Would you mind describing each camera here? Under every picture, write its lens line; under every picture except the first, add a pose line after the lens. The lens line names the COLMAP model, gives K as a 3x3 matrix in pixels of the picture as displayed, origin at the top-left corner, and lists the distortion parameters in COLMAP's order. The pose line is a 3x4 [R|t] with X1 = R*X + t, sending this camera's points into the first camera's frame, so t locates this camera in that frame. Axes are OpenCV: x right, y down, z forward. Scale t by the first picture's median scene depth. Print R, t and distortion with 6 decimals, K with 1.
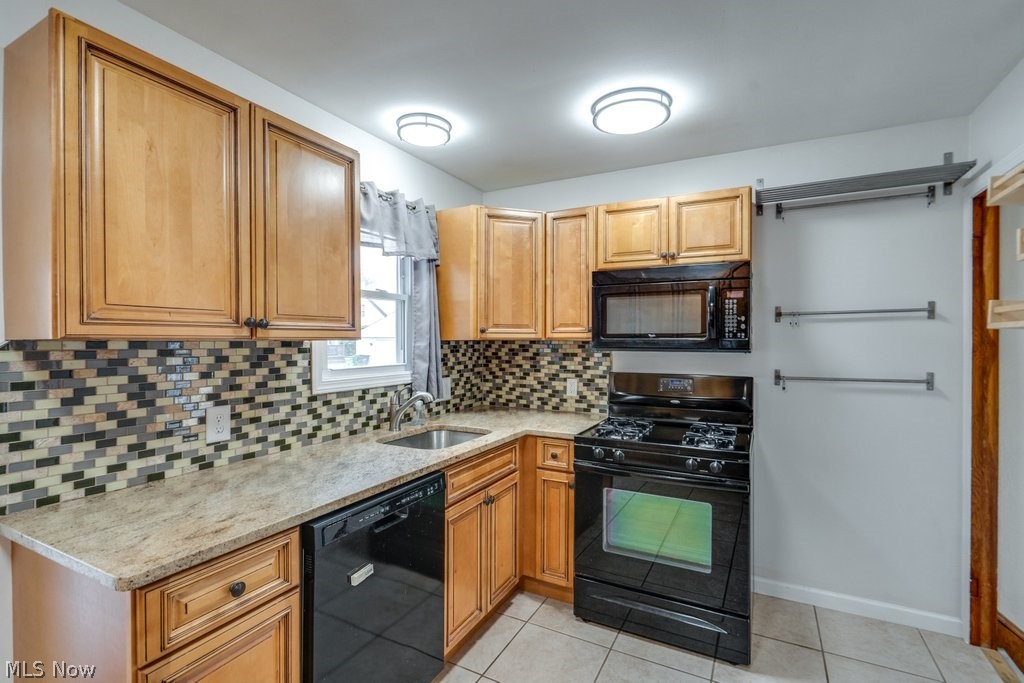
lens RADIAL K [[472.1, 0, 518.0], [0, 472.1, 345.4], [0, 0, 1]] dist [0.001539, 0.000347]
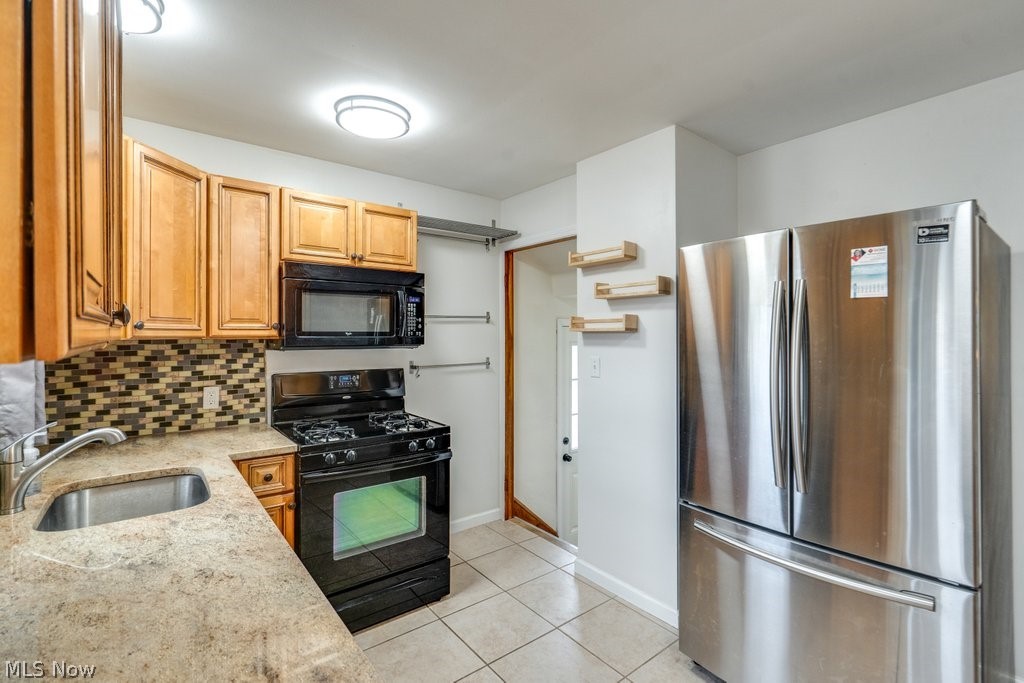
lens RADIAL K [[472.1, 0, 511.8], [0, 472.1, 335.1], [0, 0, 1]] dist [0.001539, 0.000347]
pose [[0.426535, -0.002702, 0.904467, -0.552722], [0.012062, 0.999924, -0.002701, -0.011965], [-0.904391, 0.012062, 0.426535, 0.282472]]
